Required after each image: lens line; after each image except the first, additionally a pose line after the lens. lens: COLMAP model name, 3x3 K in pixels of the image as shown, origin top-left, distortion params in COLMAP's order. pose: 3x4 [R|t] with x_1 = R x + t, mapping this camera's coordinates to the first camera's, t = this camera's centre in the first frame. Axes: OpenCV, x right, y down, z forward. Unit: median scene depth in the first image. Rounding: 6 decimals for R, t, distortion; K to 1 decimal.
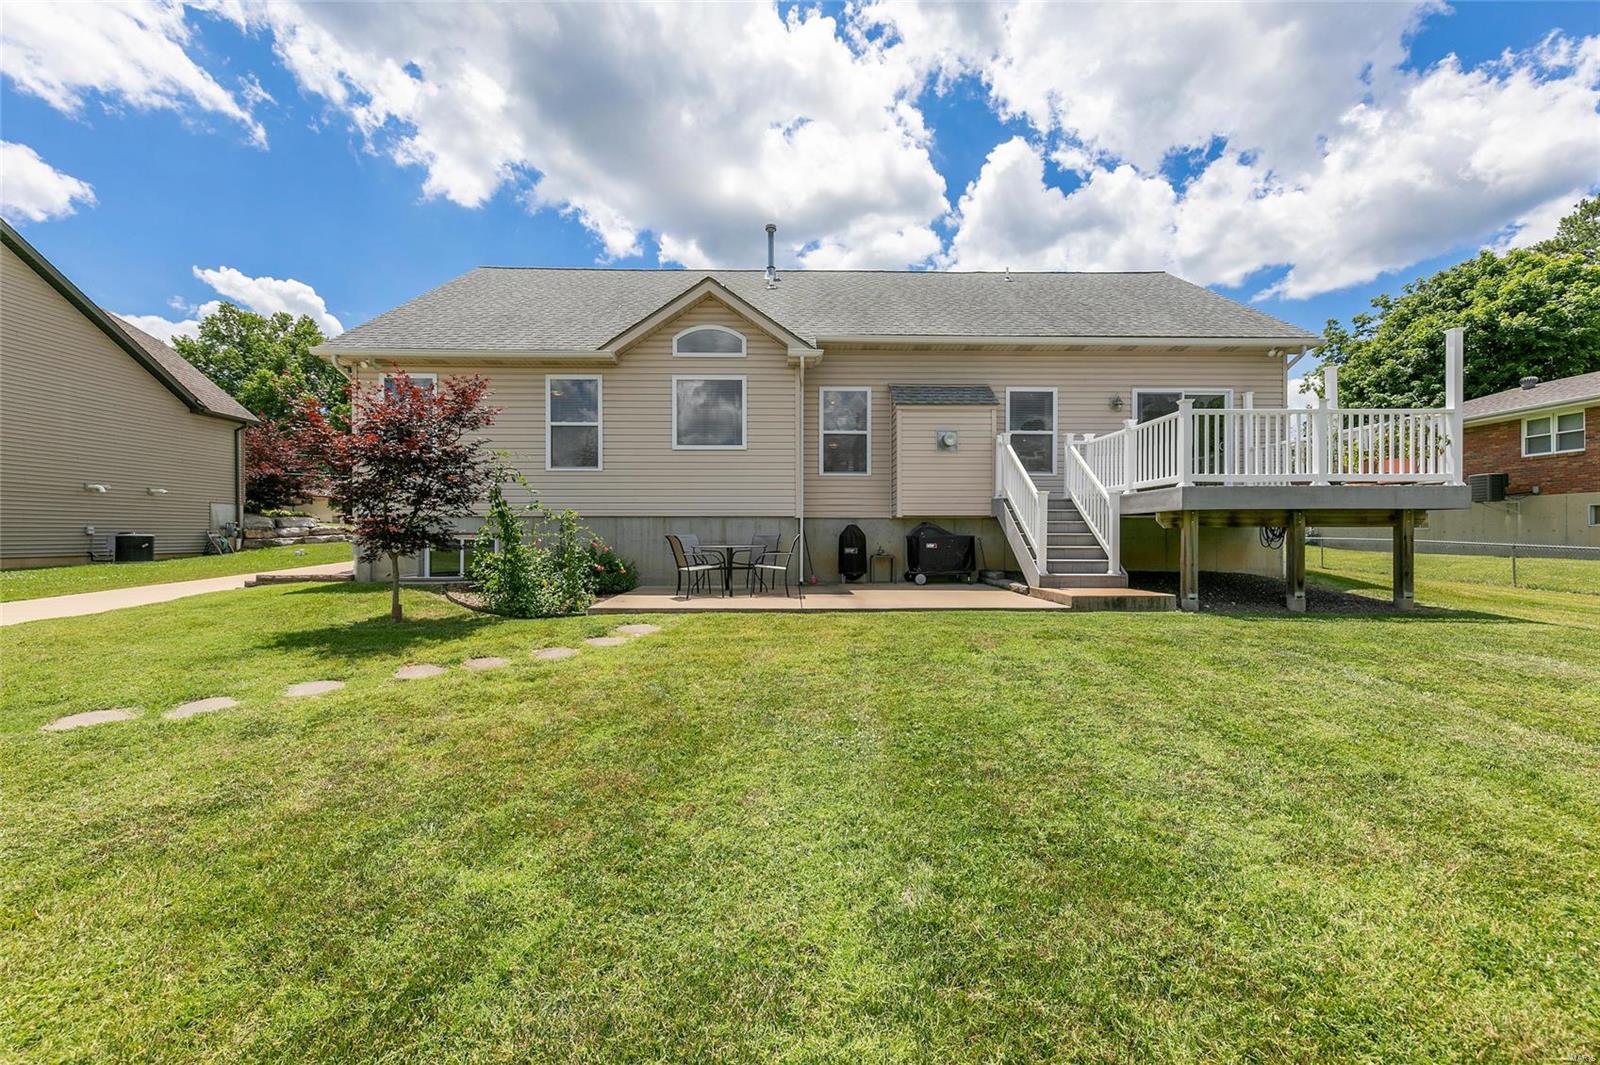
lens RADIAL K [[625.7, 0, 803.9], [0, 625.7, 533.4], [0, 0, 1]] dist [0.008417, -0.000898]
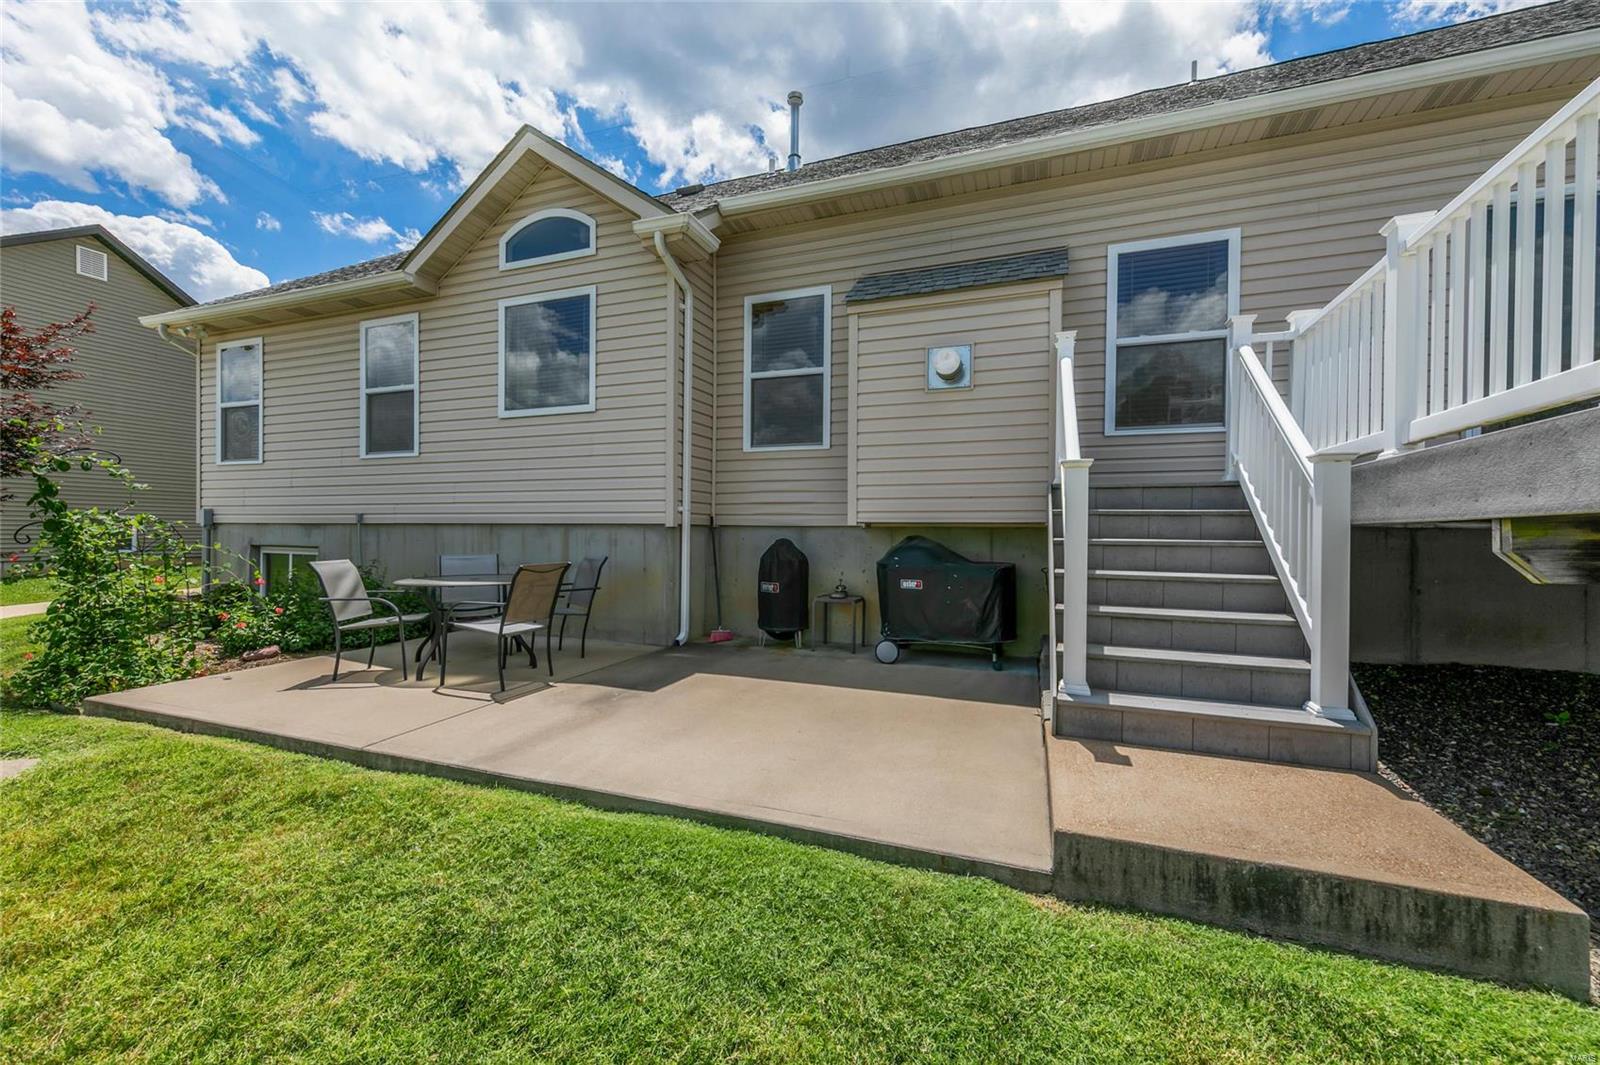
lens RADIAL K [[625.7, 0, 814.3], [0, 625.7, 536.3], [0, 0, 1]] dist [0.008417, -0.000898]
pose [[0.928164, 0.009269, -0.372056, 0.310139], [-0.007732, 0.999954, 0.005624, -0.020178], [0.372091, -0.002343, 0.928193, 0.511227]]
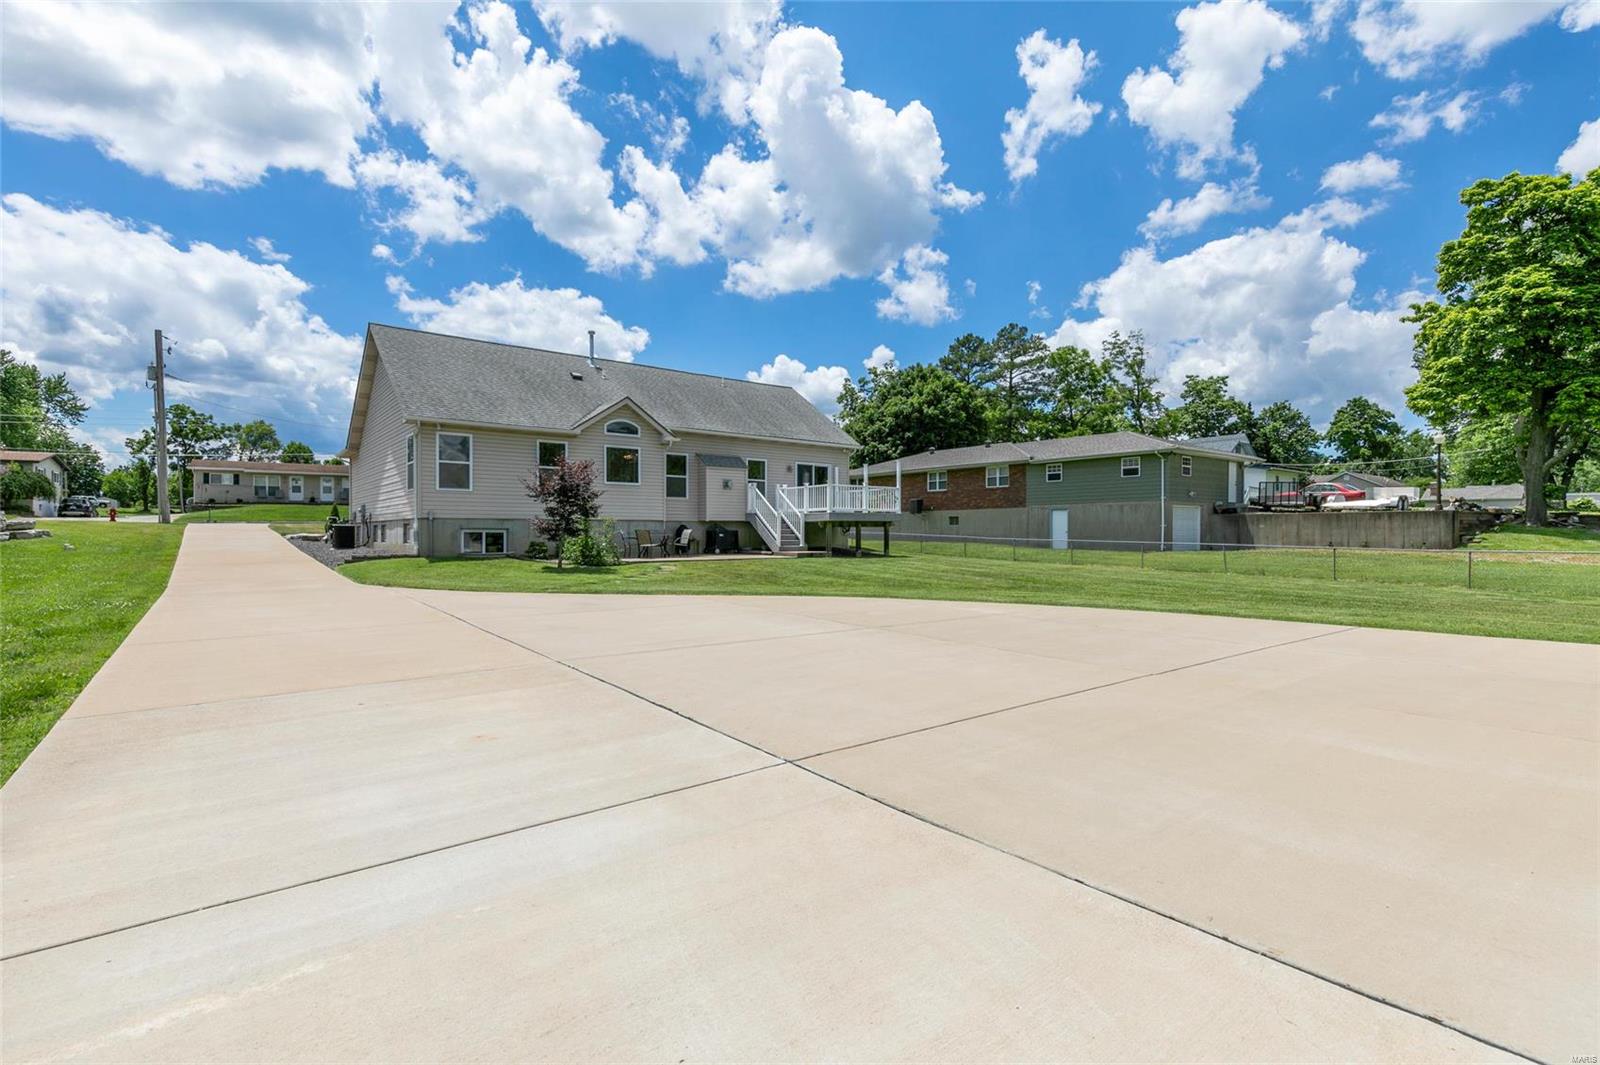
lens RADIAL K [[747.9, 0, 801.8], [0, 747.9, 548.0], [0, 0, 1]] dist [0.005298, -0.002555]
pose [[0.792711, -0.012769, 0.609464, -1.070771], [-0.003423, 0.999672, 0.025395, -0.002313], [-0.609588, -0.022217, 0.792407, -1.096255]]
